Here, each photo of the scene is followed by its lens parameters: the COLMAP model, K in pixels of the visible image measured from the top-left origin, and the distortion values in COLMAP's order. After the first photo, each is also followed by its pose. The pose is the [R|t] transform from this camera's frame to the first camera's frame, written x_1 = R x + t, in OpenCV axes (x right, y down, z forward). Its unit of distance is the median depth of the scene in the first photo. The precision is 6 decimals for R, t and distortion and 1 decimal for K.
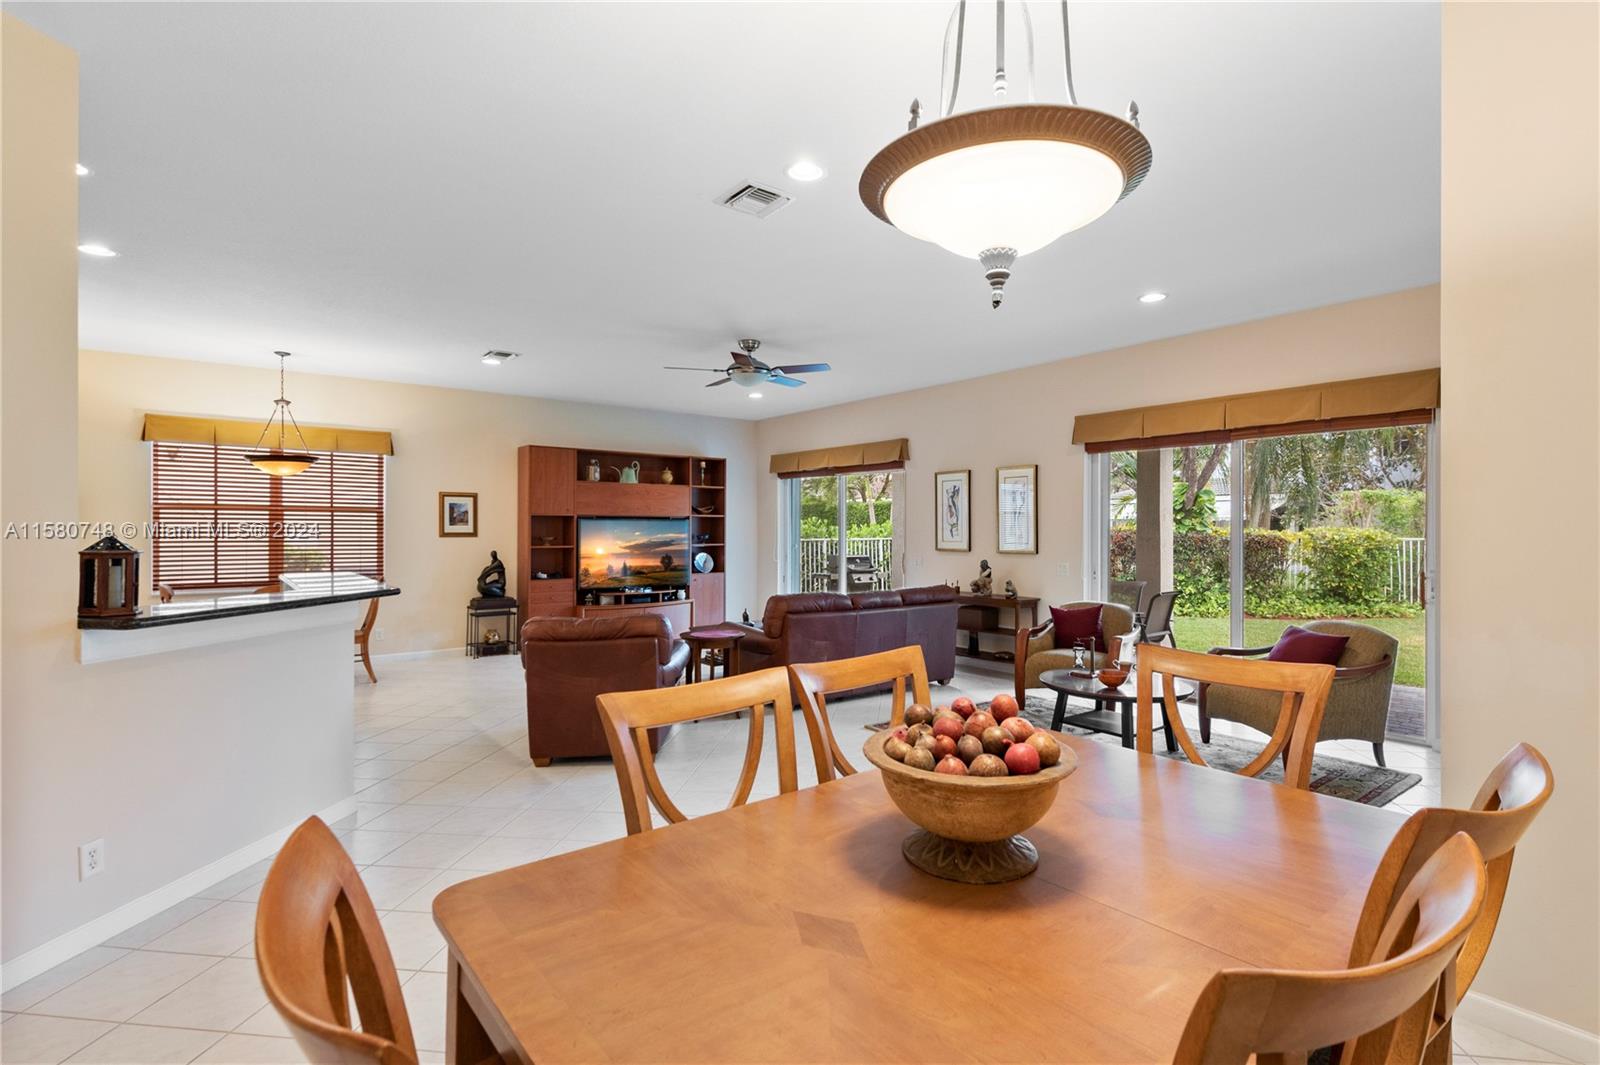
lens RADIAL K [[762.0, 0, 807.7], [0, 762.0, 531.4], [0, 0, 1]] dist [0.021850, -0.008481]
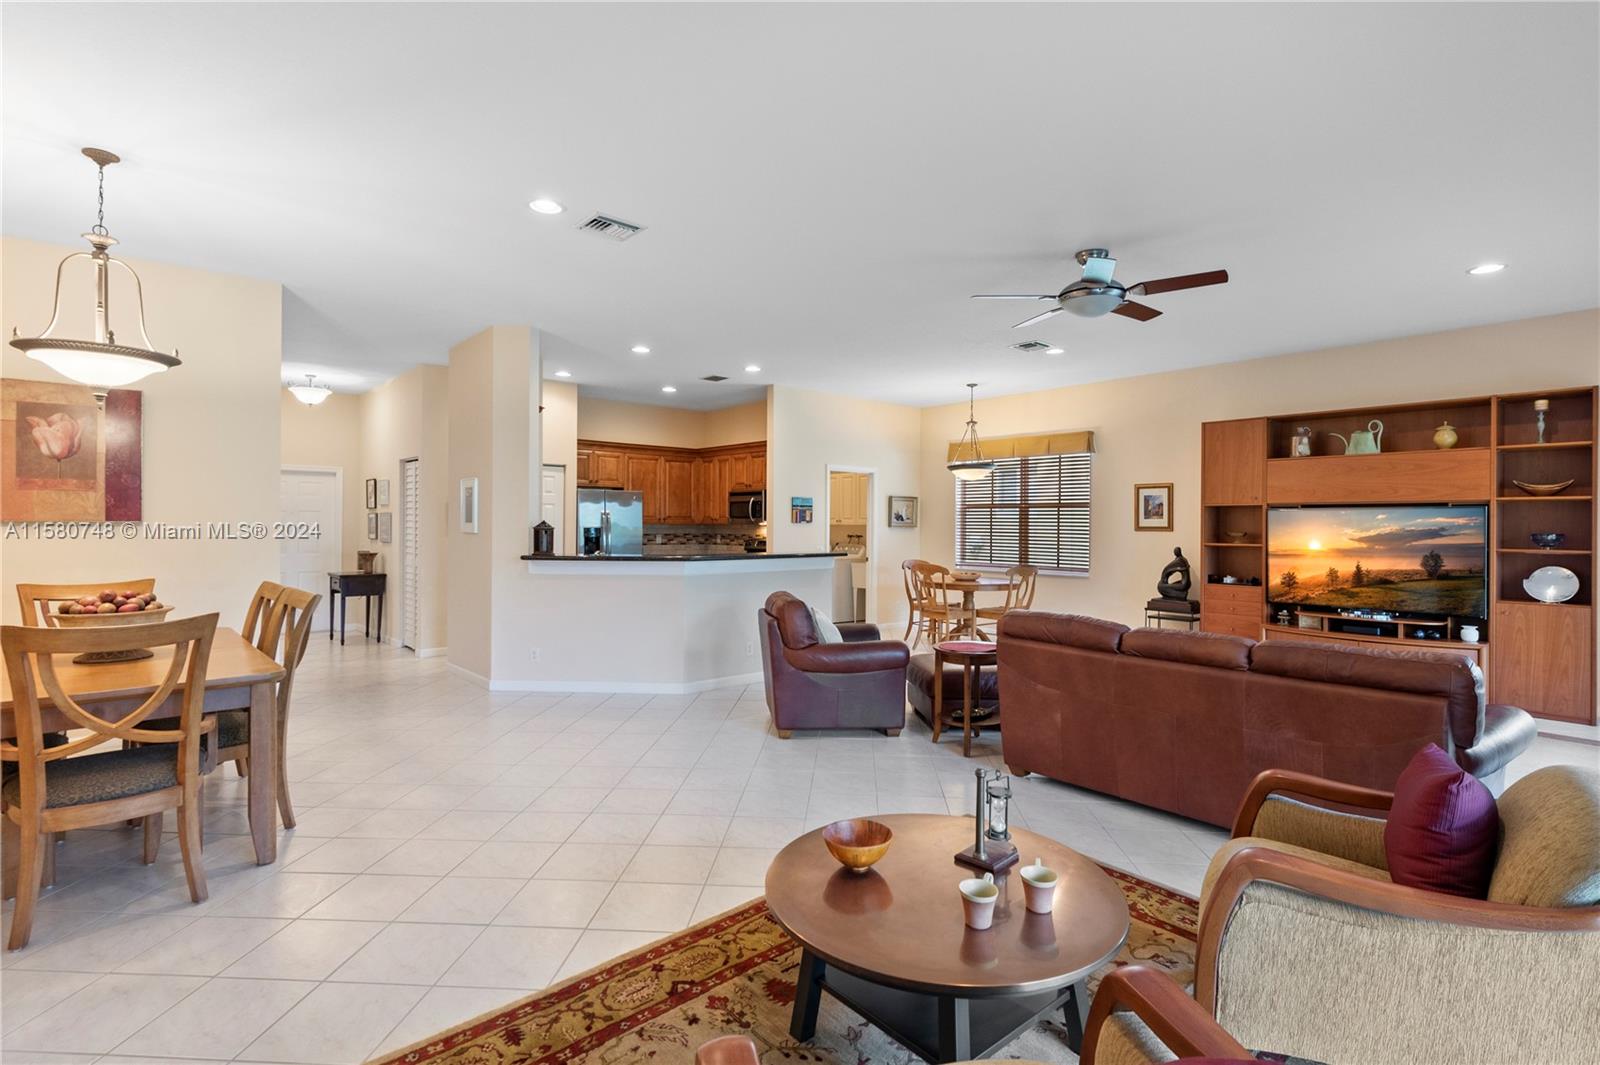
lens RADIAL K [[762.0, 0, 805.1], [0, 762.0, 523.8], [0, 0, 1]] dist [0.021850, -0.008481]
pose [[0.062547, -0.001974, -0.998040, 0.450313], [-0.008315, 0.999962, -0.002499, 0.004233], [0.998007, 0.008455, 0.062528, 0.511078]]
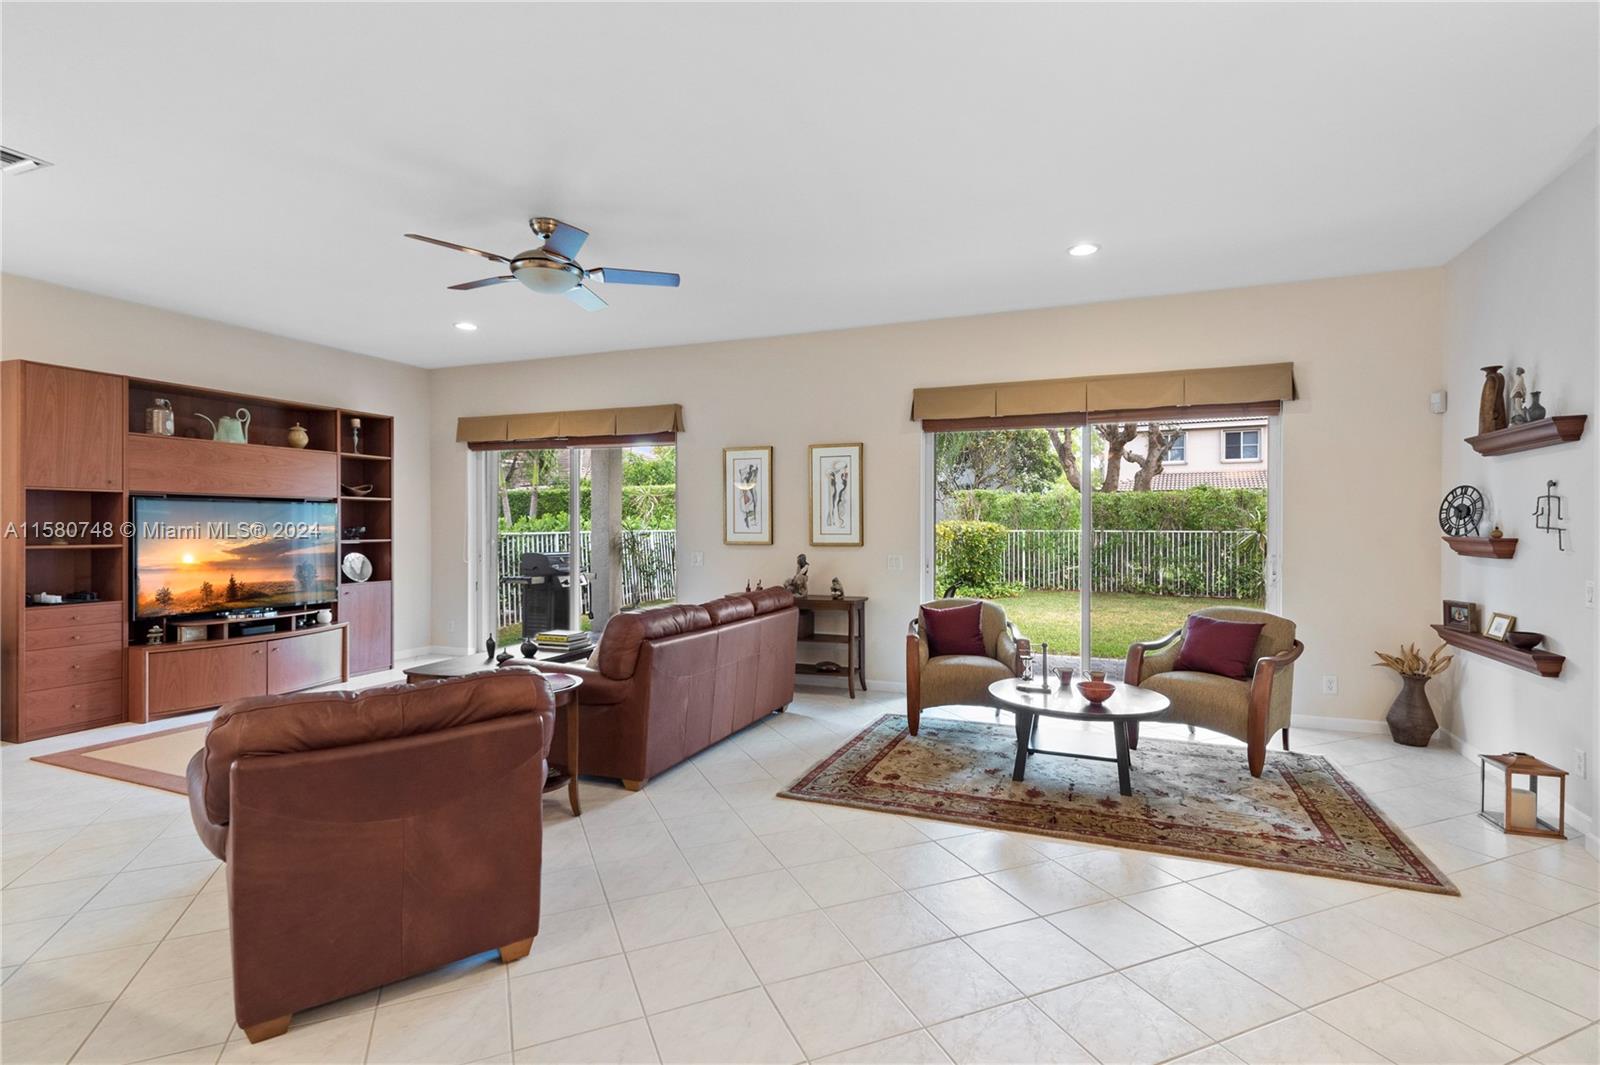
lens RADIAL K [[762.0, 0, 806.4], [0, 762.0, 532.5], [0, 0, 1]] dist [0.021850, -0.008481]
pose [[0.863077, -0.004800, 0.505050, -0.159919], [0.001582, 0.999976, 0.006800, 0.006959], [-0.505070, -0.005070, 0.863063, 0.242867]]
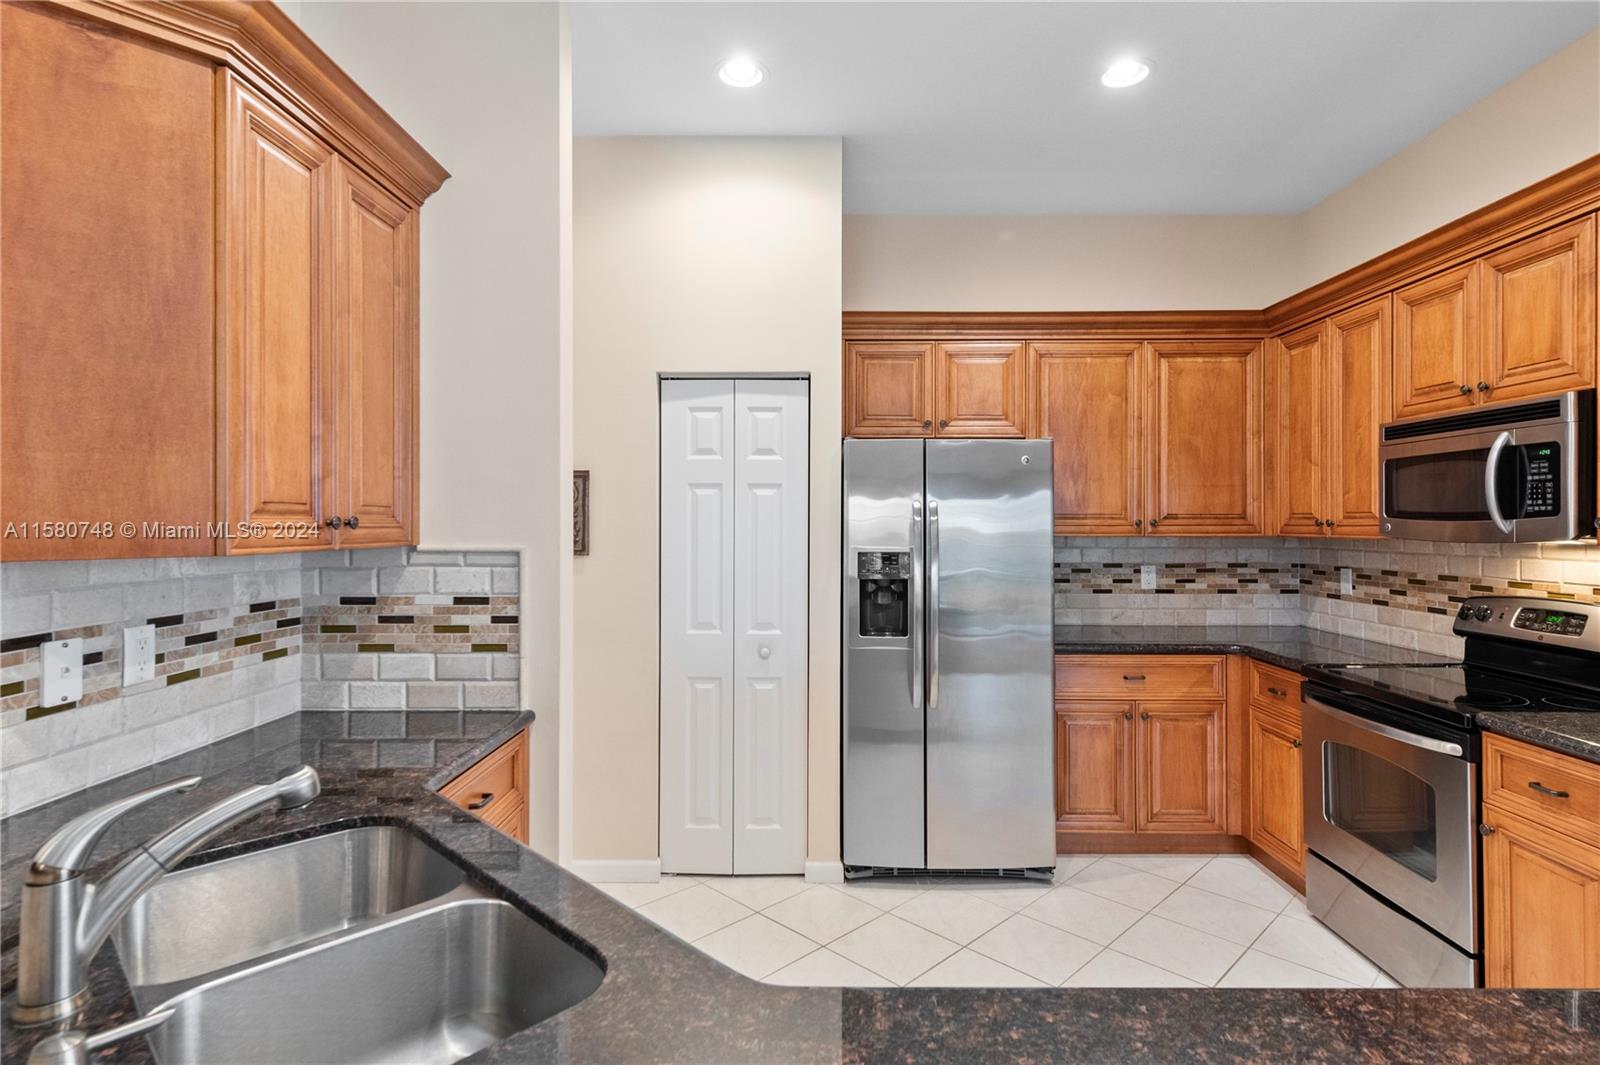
lens RADIAL K [[809.6, 0, 803.5], [0, 809.6, 518.5], [0, 0, 1]] dist [0.017081, -0.000498]
pose [[-0.619838, -0.006559, -0.784702, -0.282234], [-0.003970, 0.999978, -0.005223, -0.003520], [0.784720, -0.000122, -0.619851, 0.489814]]
